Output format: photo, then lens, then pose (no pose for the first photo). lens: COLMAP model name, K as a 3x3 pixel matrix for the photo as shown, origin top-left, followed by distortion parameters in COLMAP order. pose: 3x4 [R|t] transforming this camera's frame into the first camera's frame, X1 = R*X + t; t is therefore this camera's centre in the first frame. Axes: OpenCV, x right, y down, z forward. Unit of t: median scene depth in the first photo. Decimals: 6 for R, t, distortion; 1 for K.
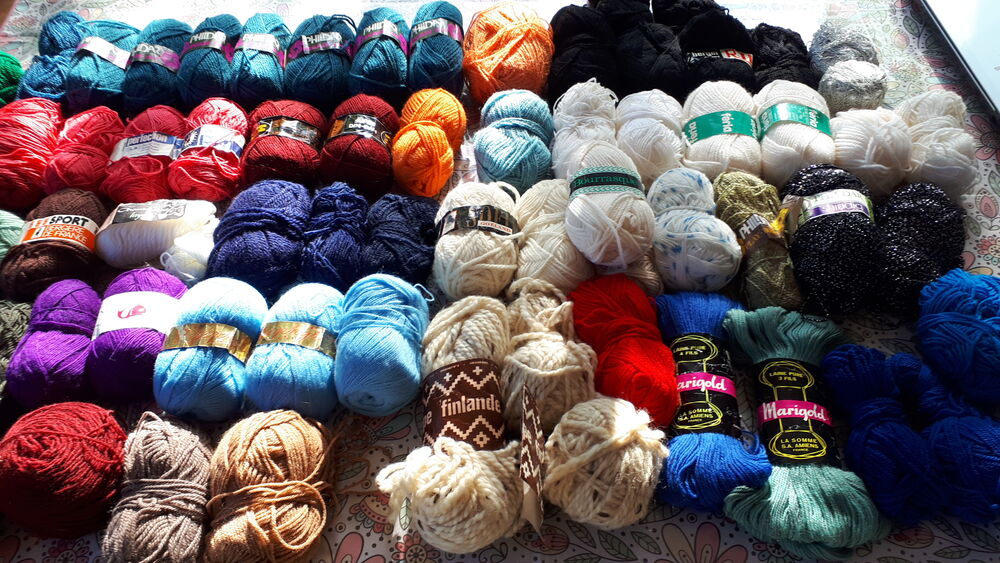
lens RADIAL K [[754.7, 0, 450.4], [0, 754.7, 282.7], [0, 0, 1]] dist [0.117007, -0.169471]
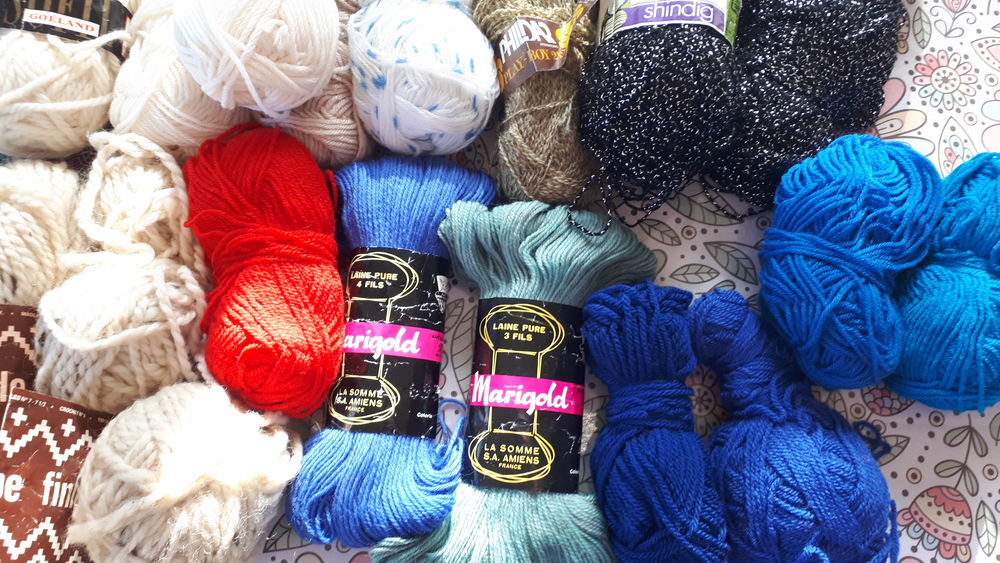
lens RADIAL K [[835.7, 0, 405.4], [0, 835.7, 303.4], [0, 0, 1]] dist [0.145329, -0.275264]
pose [[0.999435, 0.006962, 0.032889, 0.300579], [-0.019500, 0.916972, 0.398476, -0.143569], [-0.027384, -0.398892, 0.916589, 0.377716]]
